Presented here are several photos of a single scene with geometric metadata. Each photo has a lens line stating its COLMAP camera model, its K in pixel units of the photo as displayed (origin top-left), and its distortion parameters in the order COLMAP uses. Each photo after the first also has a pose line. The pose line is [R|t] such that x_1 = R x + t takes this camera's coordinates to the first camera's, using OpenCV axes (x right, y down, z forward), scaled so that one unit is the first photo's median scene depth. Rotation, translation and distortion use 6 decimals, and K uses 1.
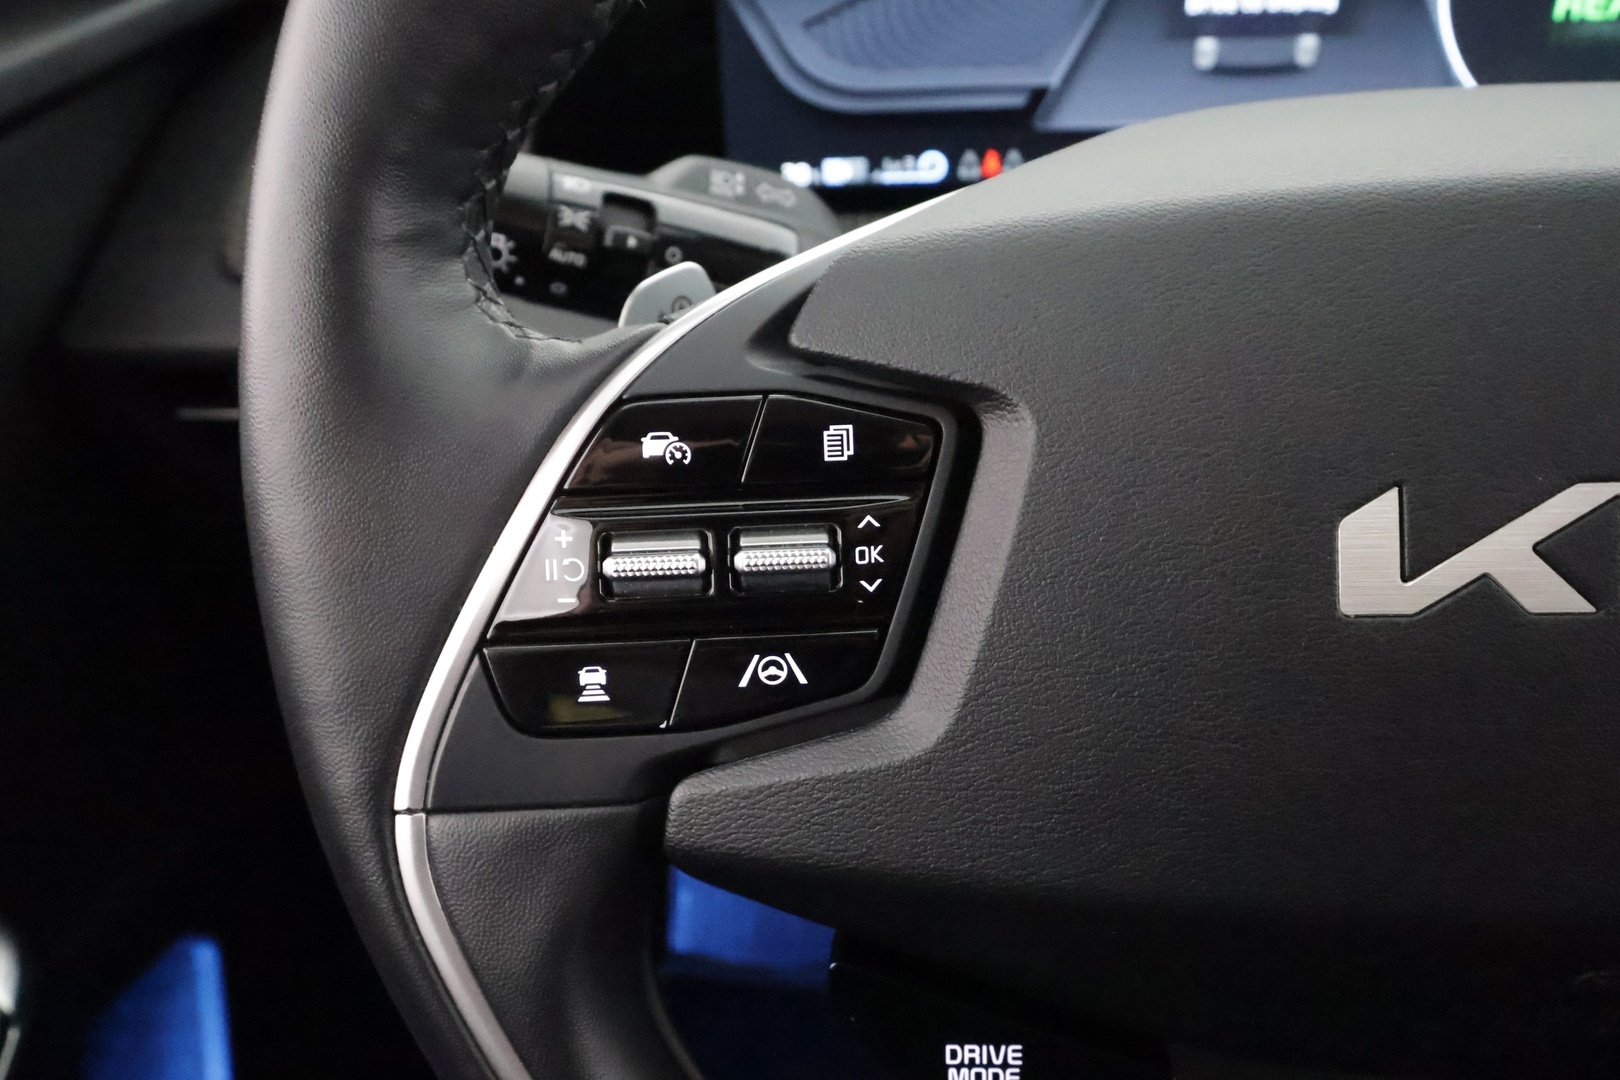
lens RADIAL K [[1265.4, 0, 810.0], [0, 1265.4, 540.0], [0, 0, 1]] dist [-0.004342, 0.014726]
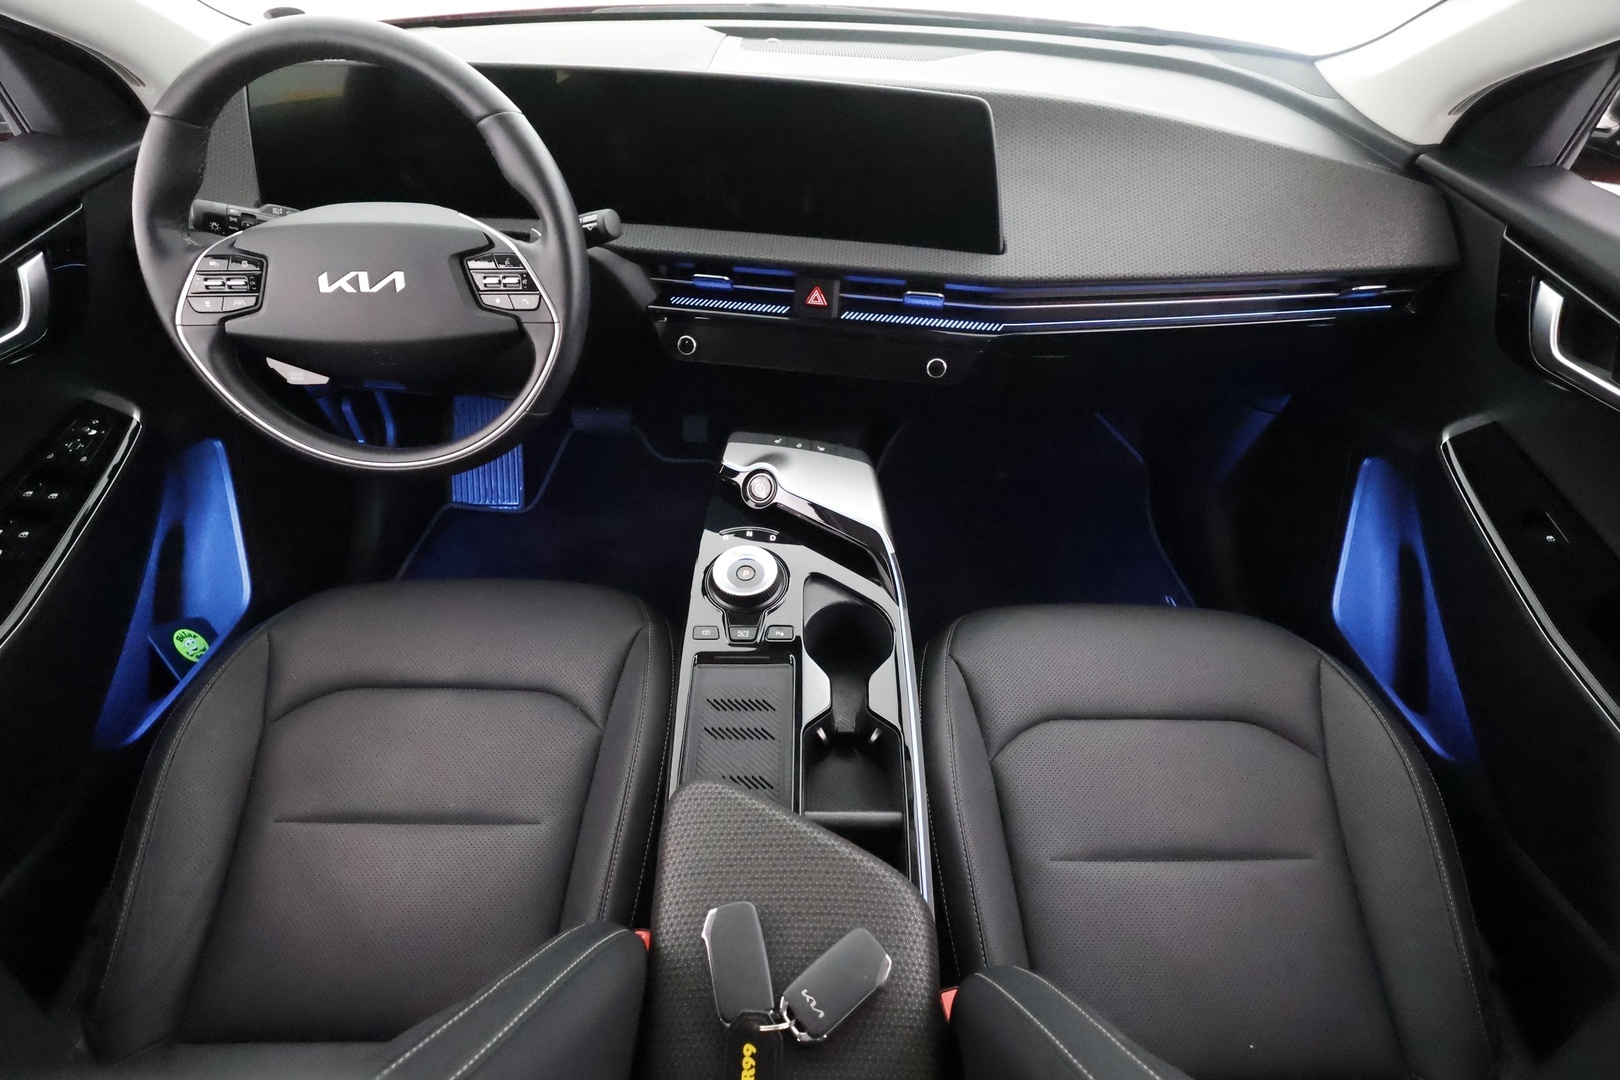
lens RADIAL K [[758.0, 0, 810.0], [0, 758.0, 540.0], [0, 0, 1]] dist [-0.001580, -0.000546]
pose [[0.992652, -0.015686, 0.119981, 2.284075], [-0.007012, 0.982438, 0.186457, 0.533368], [-0.120799, -0.185929, 0.975109, -3.166667]]
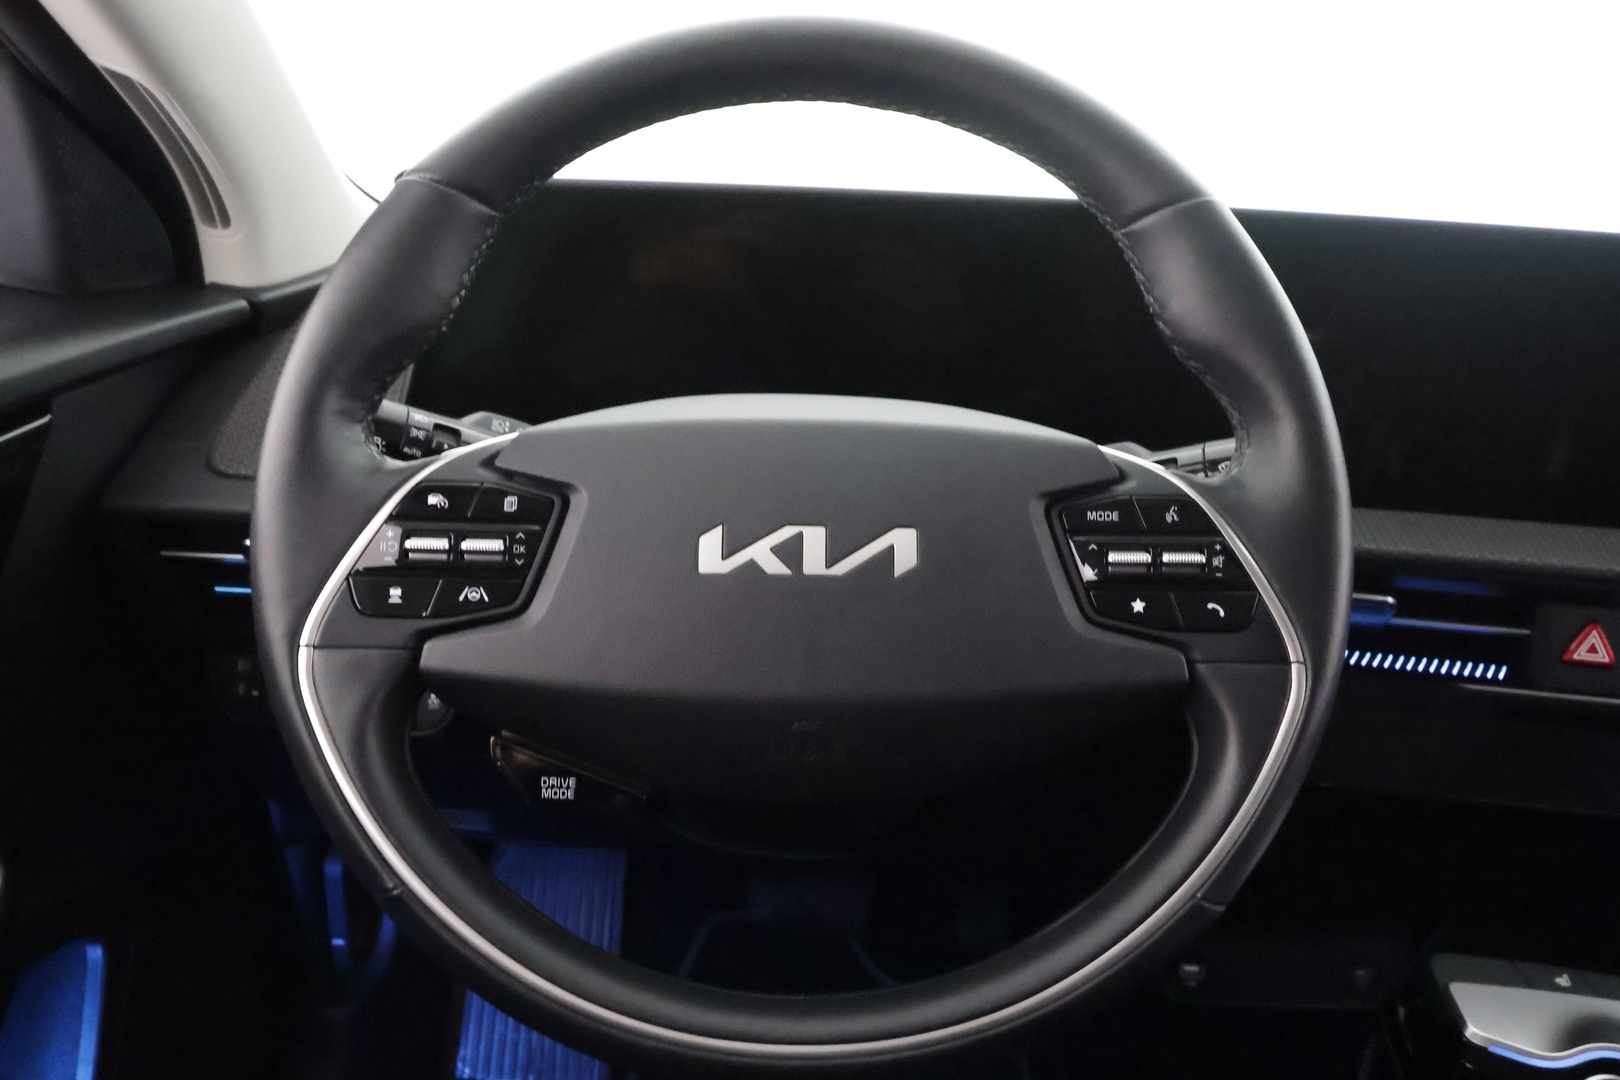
lens RADIAL K [[1168.9, 0, 812.6], [0, 1168.9, 550.6], [0, 0, 1]] dist [-0.001330, -0.000281]
pose [[0.990919, 0.060754, 0.119955, 0.333385], [-0.028549, 0.966825, -0.253838, 0.564560], [-0.131397, 0.248109, 0.959780, -1.217023]]
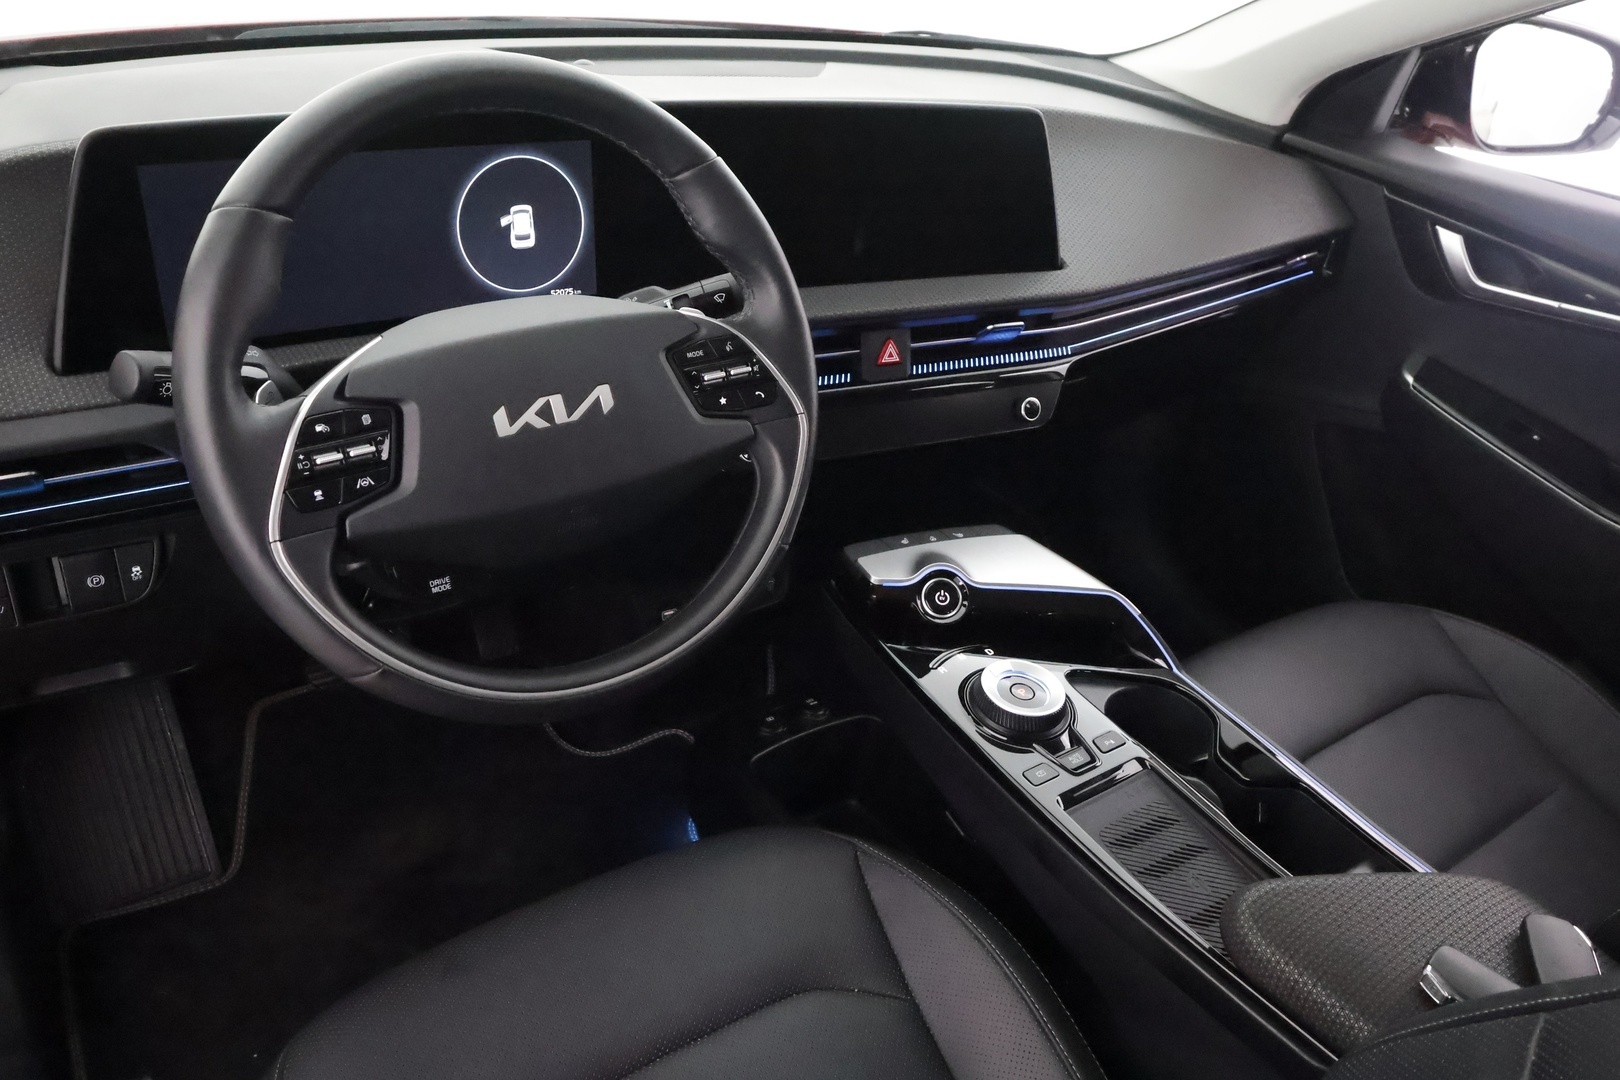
lens RADIAL K [[1265.4, 0, 810.0], [0, 1265.4, 540.0], [0, 0, 1]] dist [-0.004342, 0.014726]
pose [[0.740460, -0.221641, 0.634503, -1.453447], [0.249041, 0.967338, 0.047276, 0.416585], [-0.624257, 0.123011, 0.771473, -2.654070]]
